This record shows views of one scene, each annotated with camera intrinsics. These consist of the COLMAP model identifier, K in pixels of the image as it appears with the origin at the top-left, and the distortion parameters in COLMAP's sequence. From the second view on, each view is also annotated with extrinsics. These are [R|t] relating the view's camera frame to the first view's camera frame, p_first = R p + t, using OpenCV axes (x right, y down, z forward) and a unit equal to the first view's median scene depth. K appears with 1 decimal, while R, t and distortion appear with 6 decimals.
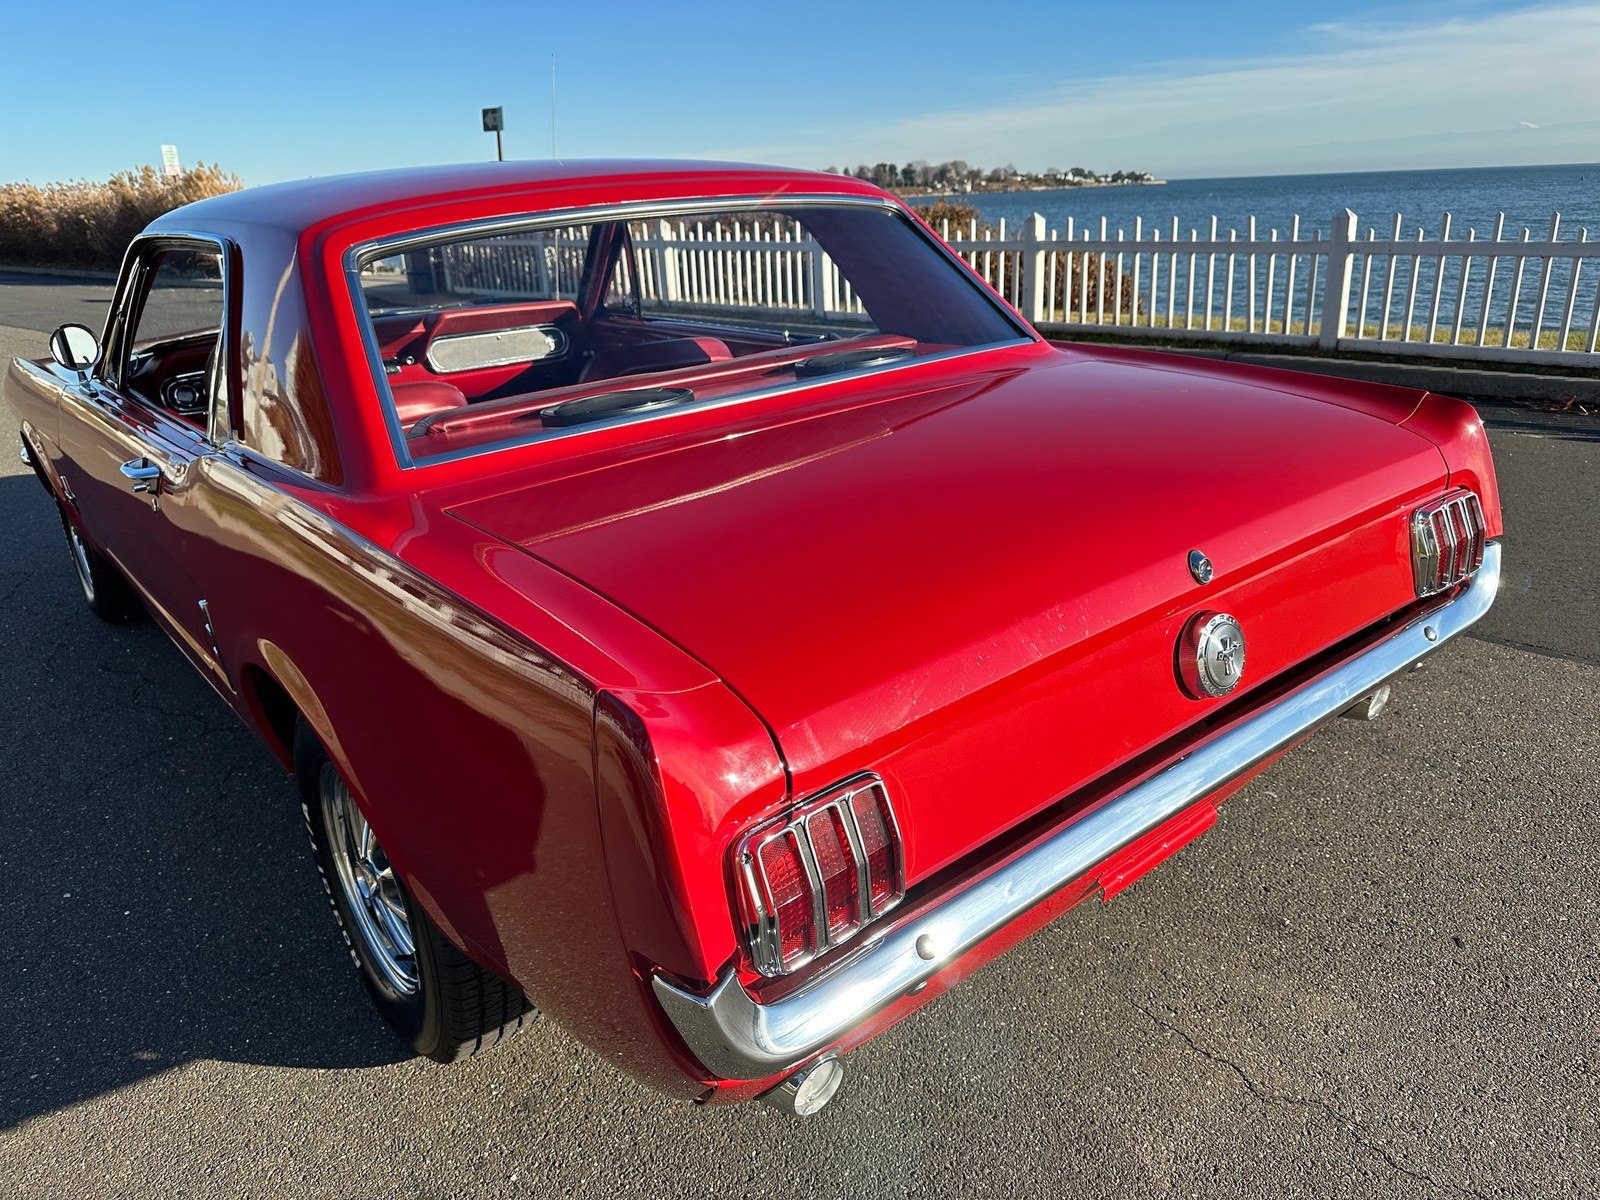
lens RADIAL K [[1145.8, 0, 795.4], [0, 1145.8, 584.6], [0, 0, 1]] dist [0.010268, -0.013462]
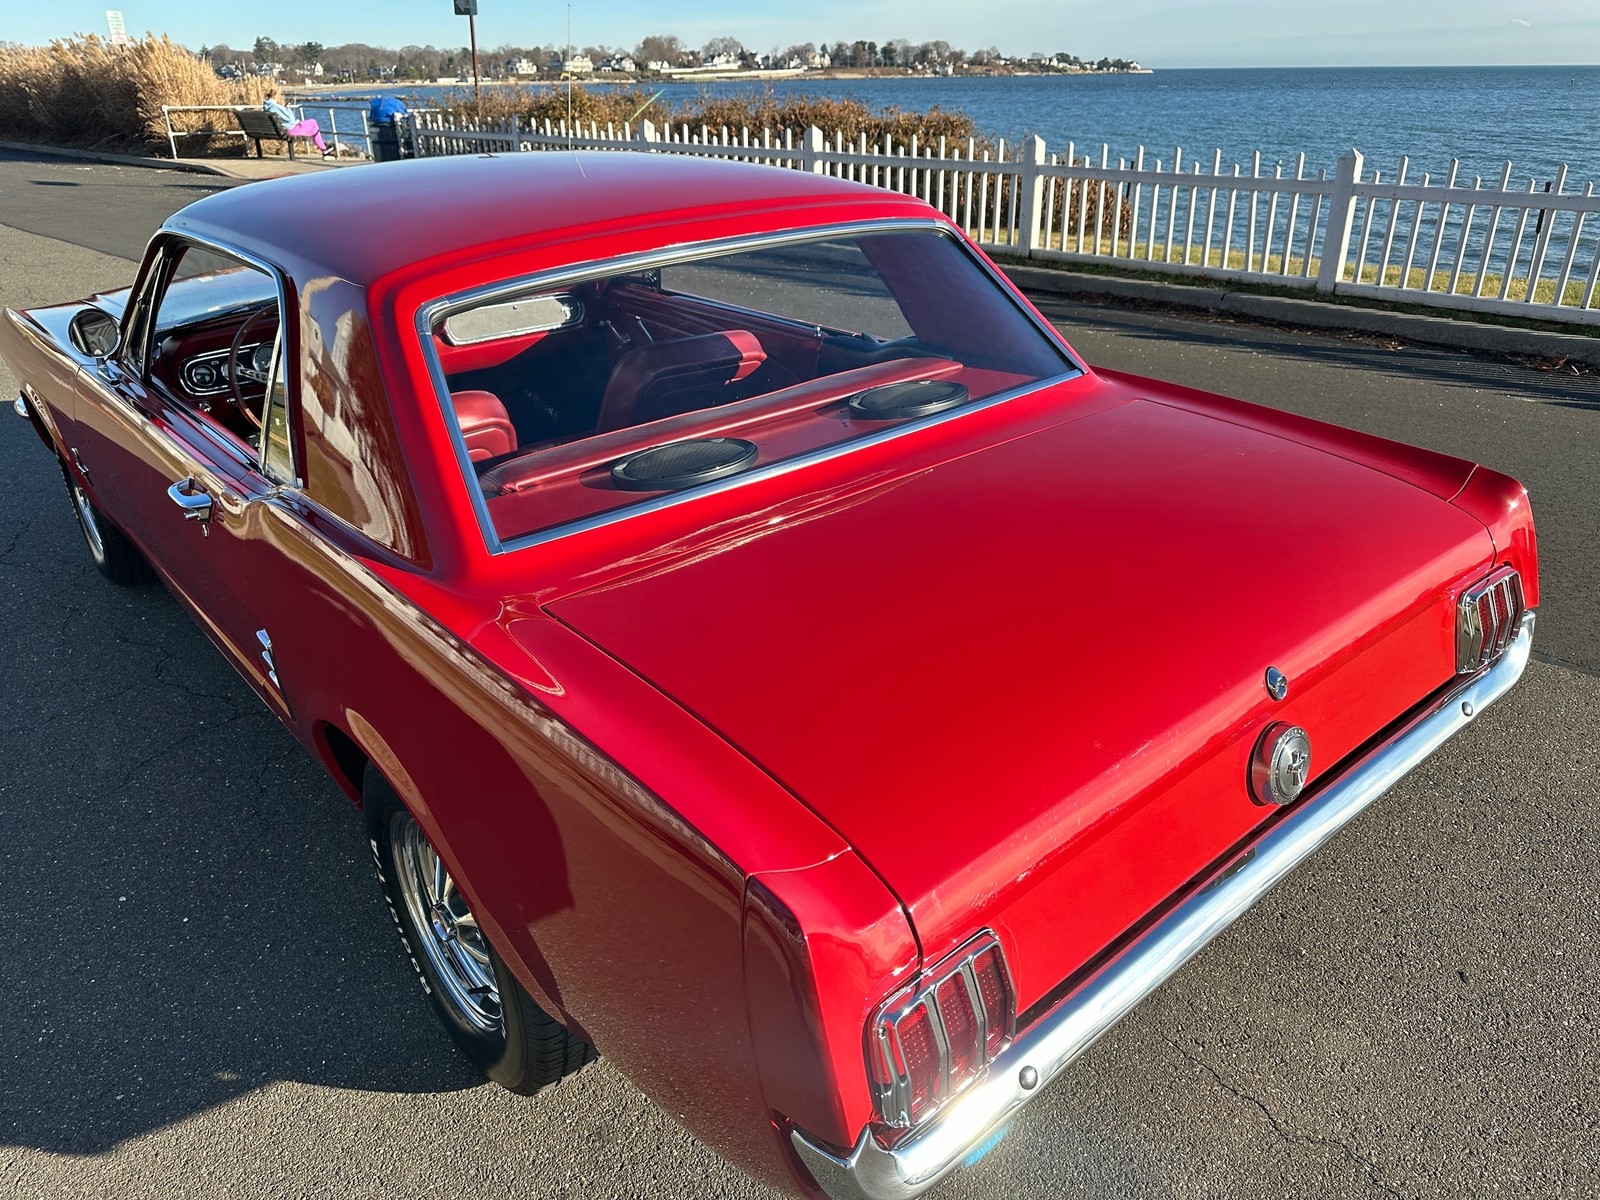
lens RADIAL K [[1144.0, 0, 800.0], [0, 1144.0, 600.0], [0, 0, 1]] dist [0.008016, -0.008781]
pose [[0.999367, 0.017321, 0.031081, -0.067534], [-0.020339, 0.994825, 0.099549, -0.111065], [-0.029196, -0.100118, 0.994547, -0.009382]]
